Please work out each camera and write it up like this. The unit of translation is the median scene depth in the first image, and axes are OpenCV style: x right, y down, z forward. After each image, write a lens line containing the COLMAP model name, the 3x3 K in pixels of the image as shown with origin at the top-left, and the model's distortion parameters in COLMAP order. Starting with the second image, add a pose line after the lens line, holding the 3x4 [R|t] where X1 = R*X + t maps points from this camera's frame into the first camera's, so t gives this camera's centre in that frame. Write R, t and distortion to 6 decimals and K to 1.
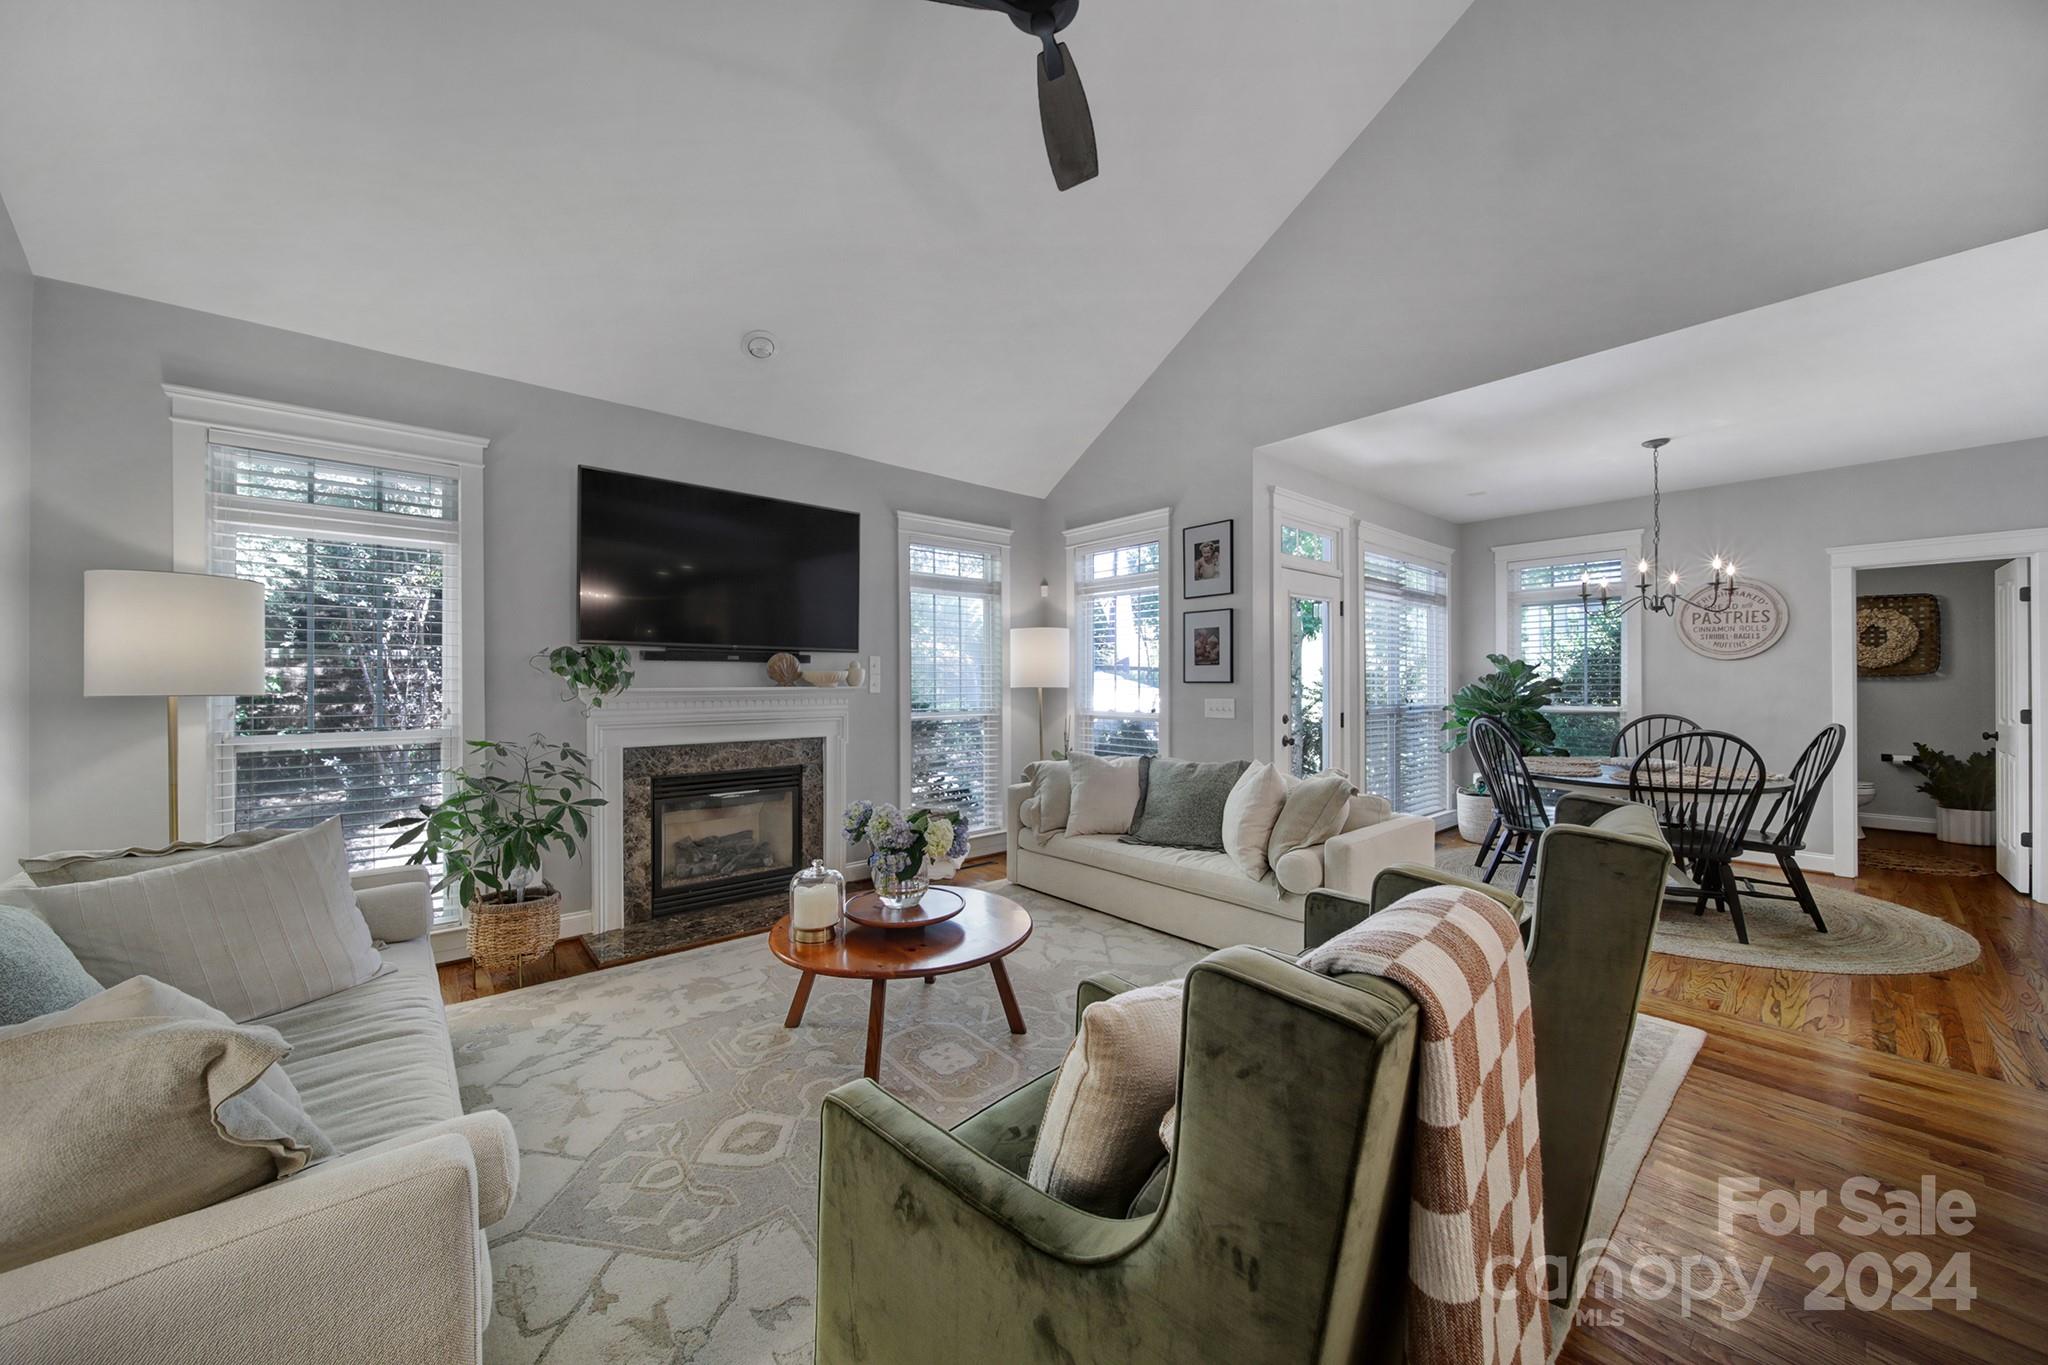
lens RADIAL K [[719.6, 0, 1016.8], [0, 719.6, 679.1], [0, 0, 1]] dist [-0.001789, -0.000403]
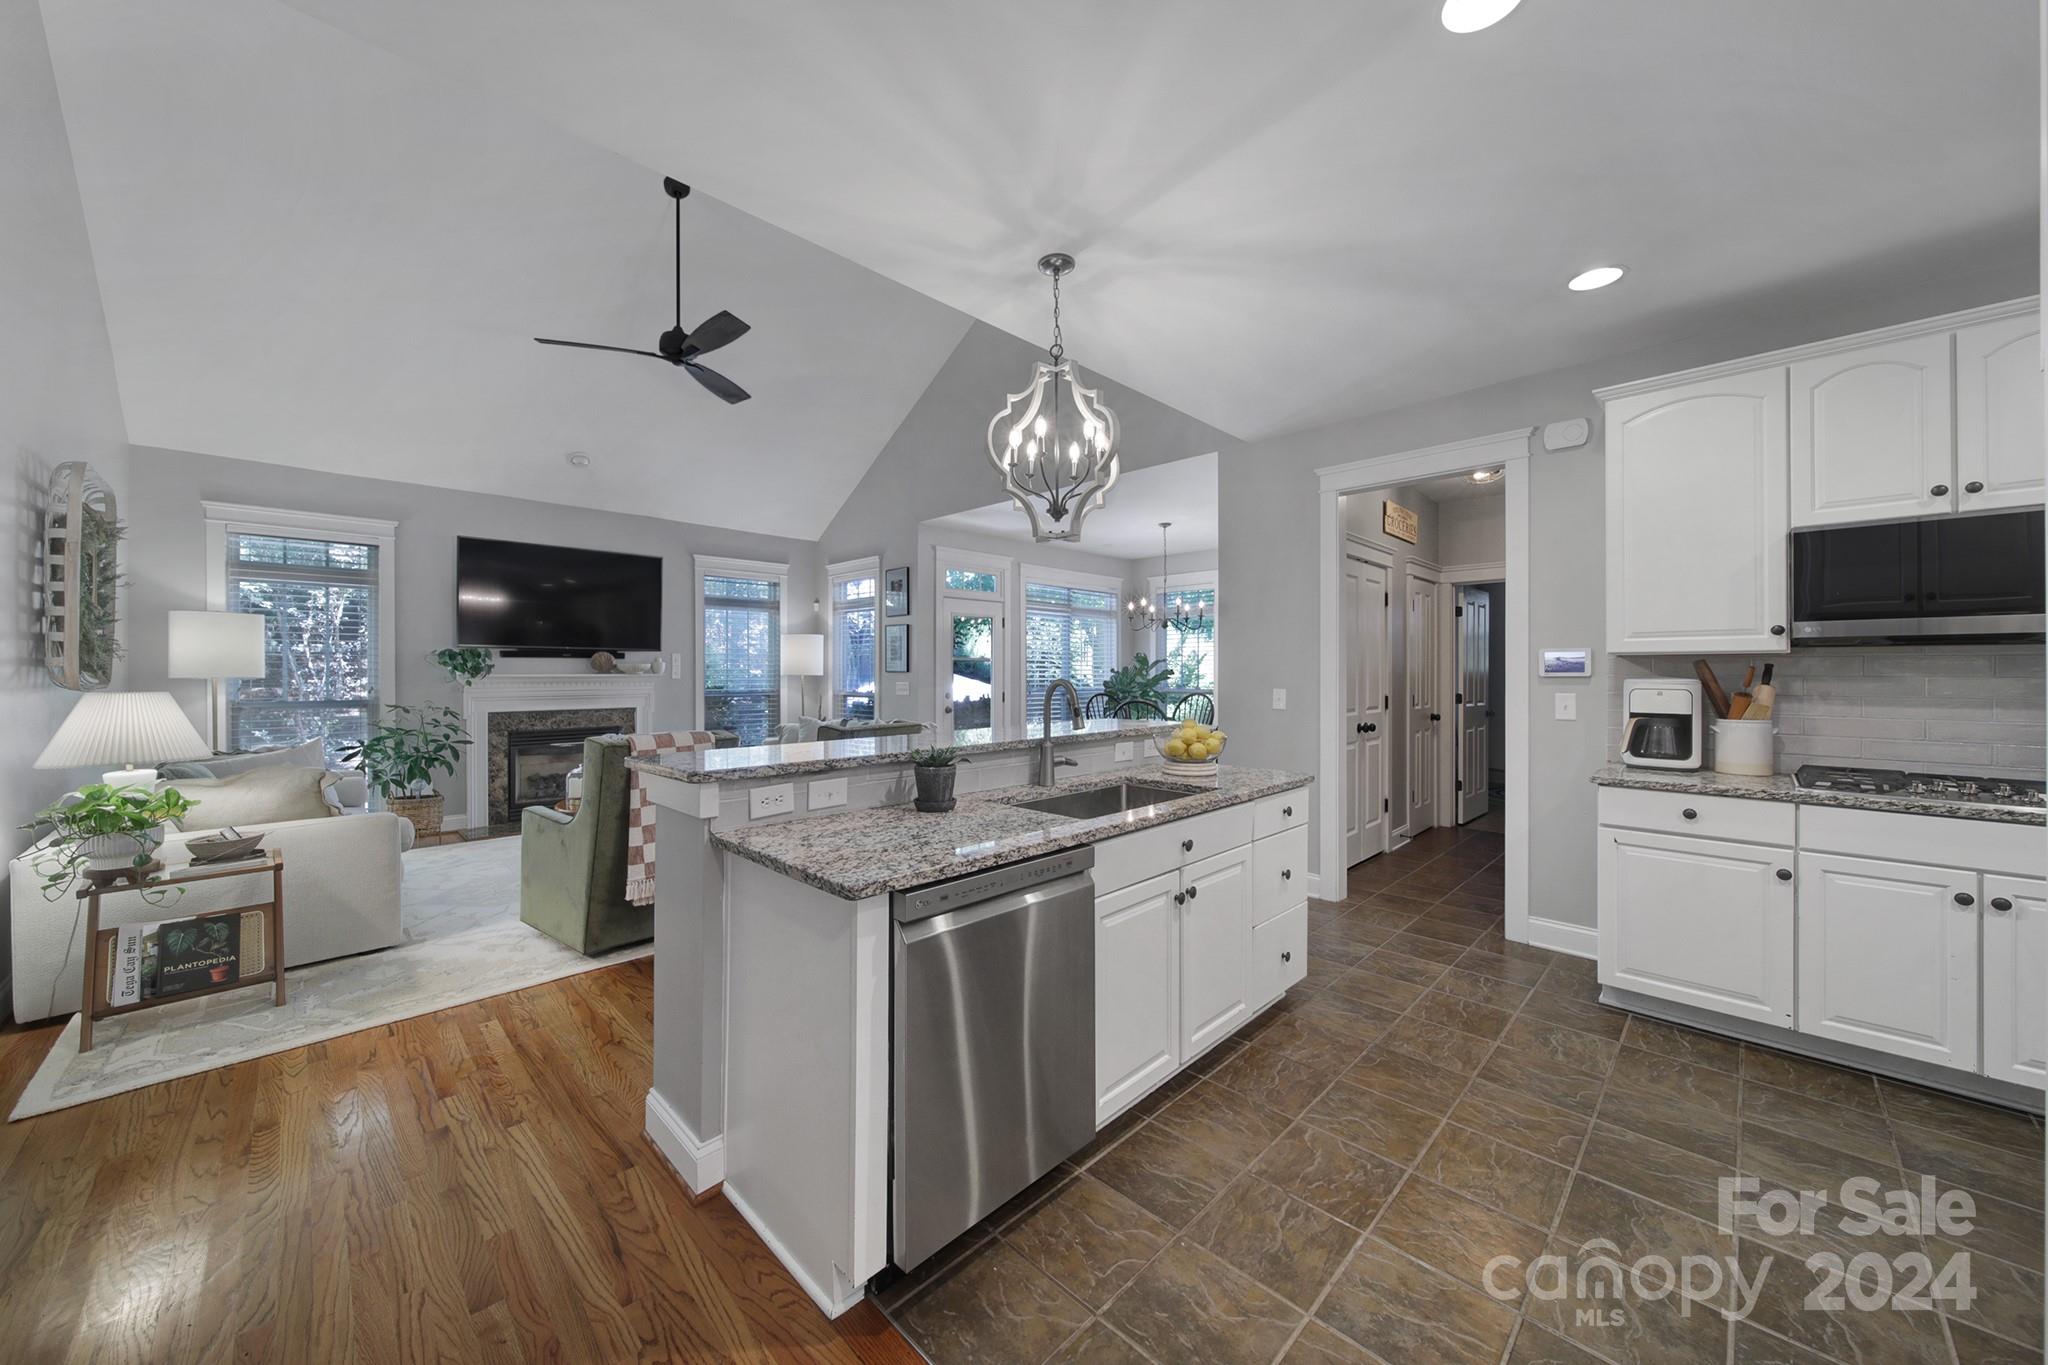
lens RADIAL K [[729.1, 0, 1022.1], [0, 729.1, 668.9], [0, 0, 1]] dist [-0.001044, -0.000409]
pose [[0.996435, 0.002864, 0.084314, 0.459499], [-0.002915, 0.999996, 0.000477, -0.003949], [-0.084312, -0.000721, 0.996439, -0.654901]]
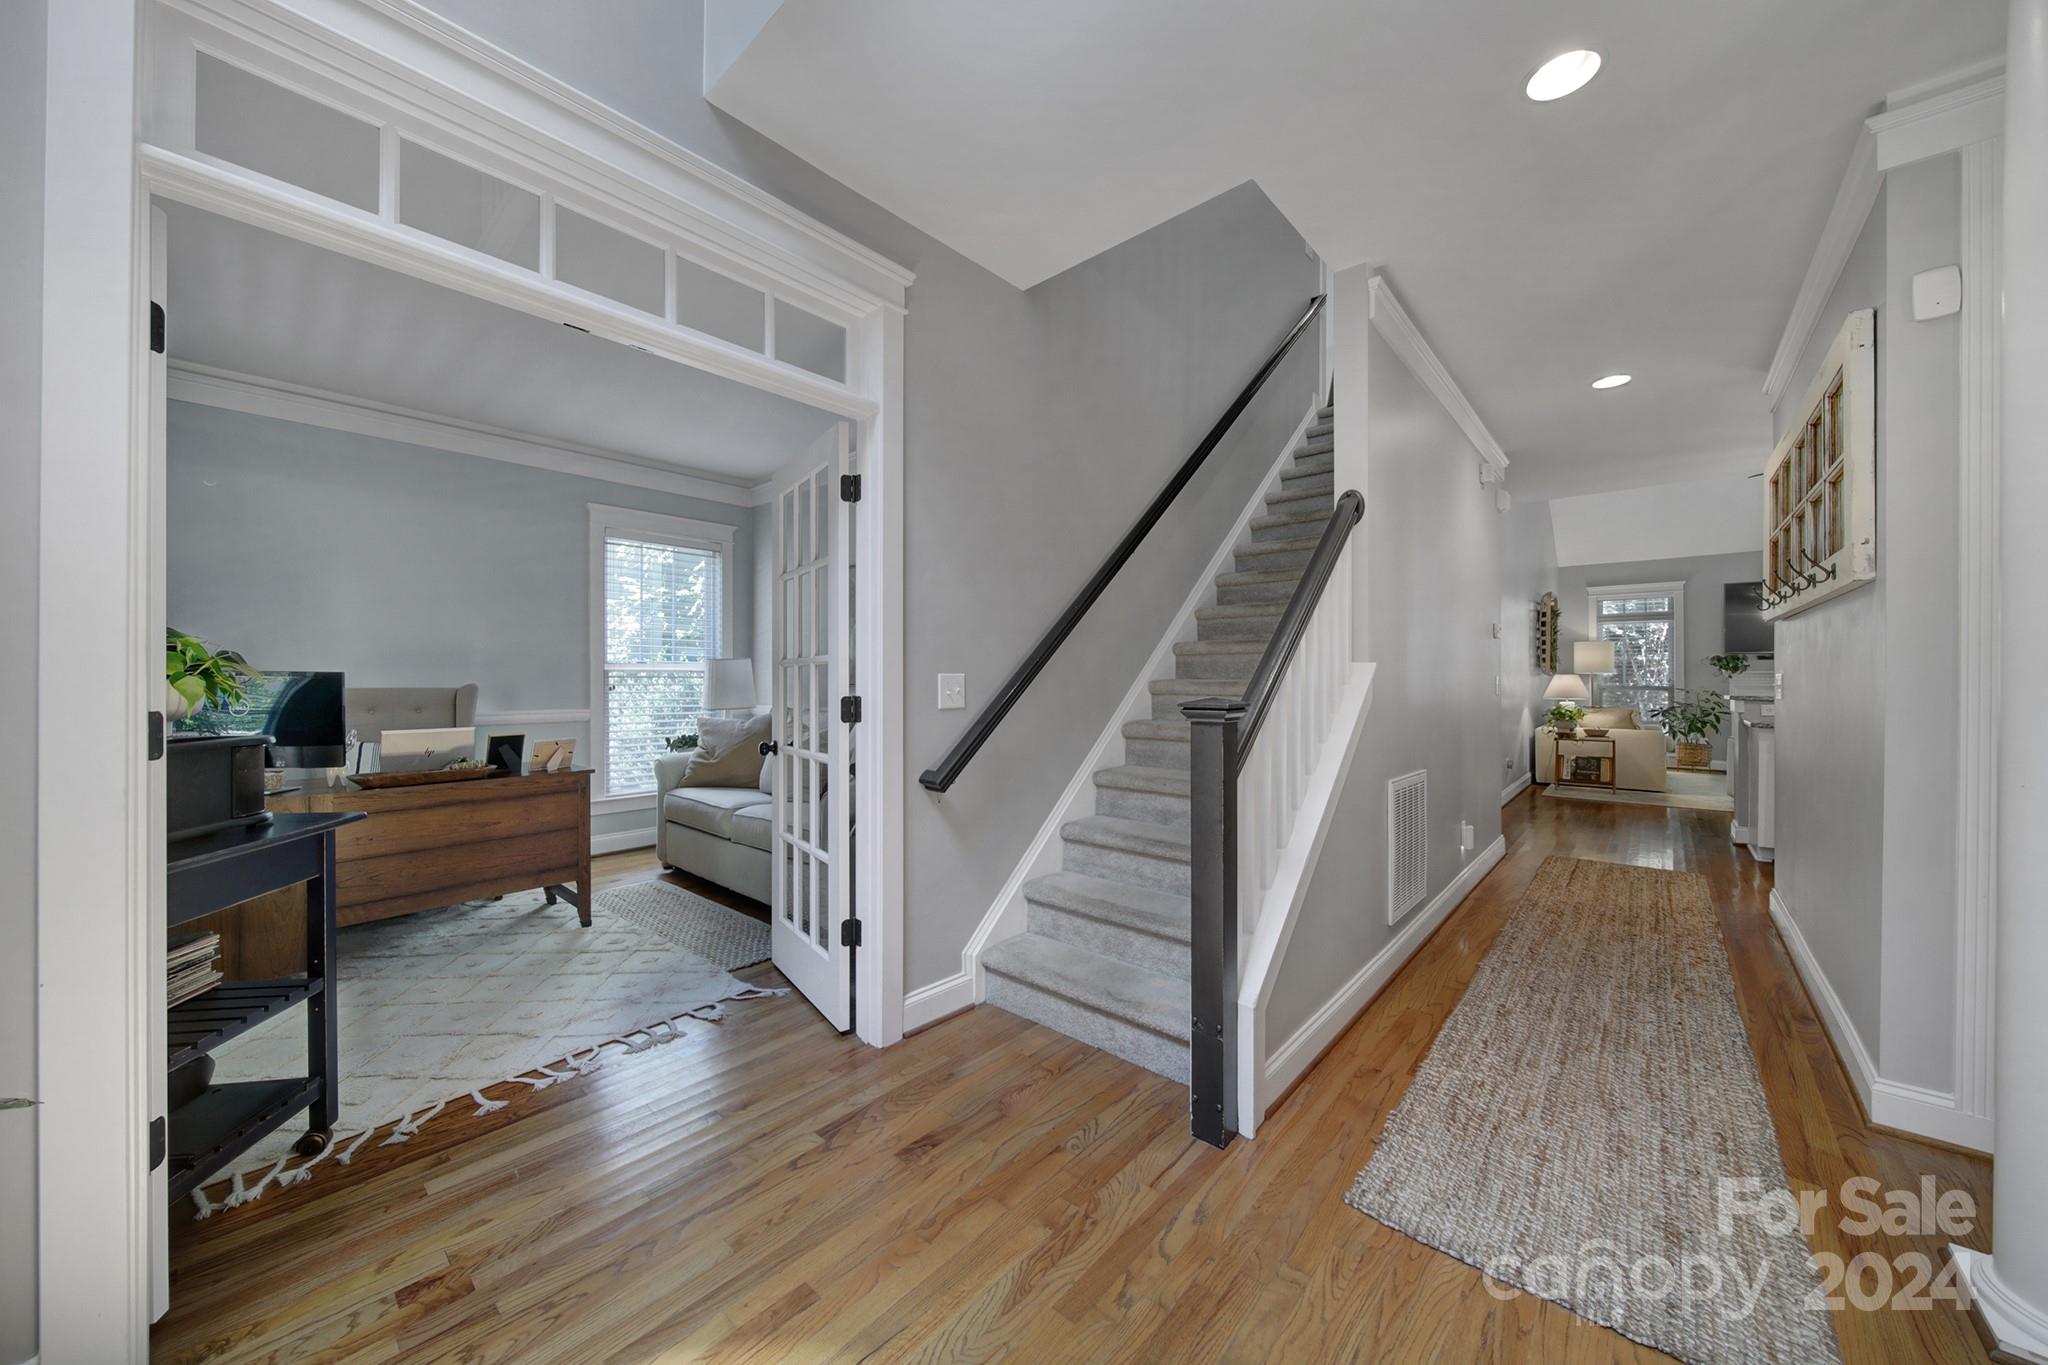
lens RADIAL K [[719.6, 0, 1016.8], [0, 719.6, 679.1], [0, 0, 1]] dist [-0.001789, -0.000403]
pose [[0.140911, 0.002503, -0.990019, 1.395233], [0.002997, 0.999991, 0.002955, 0.022335], [0.990018, -0.003383, 0.140902, -1.648962]]
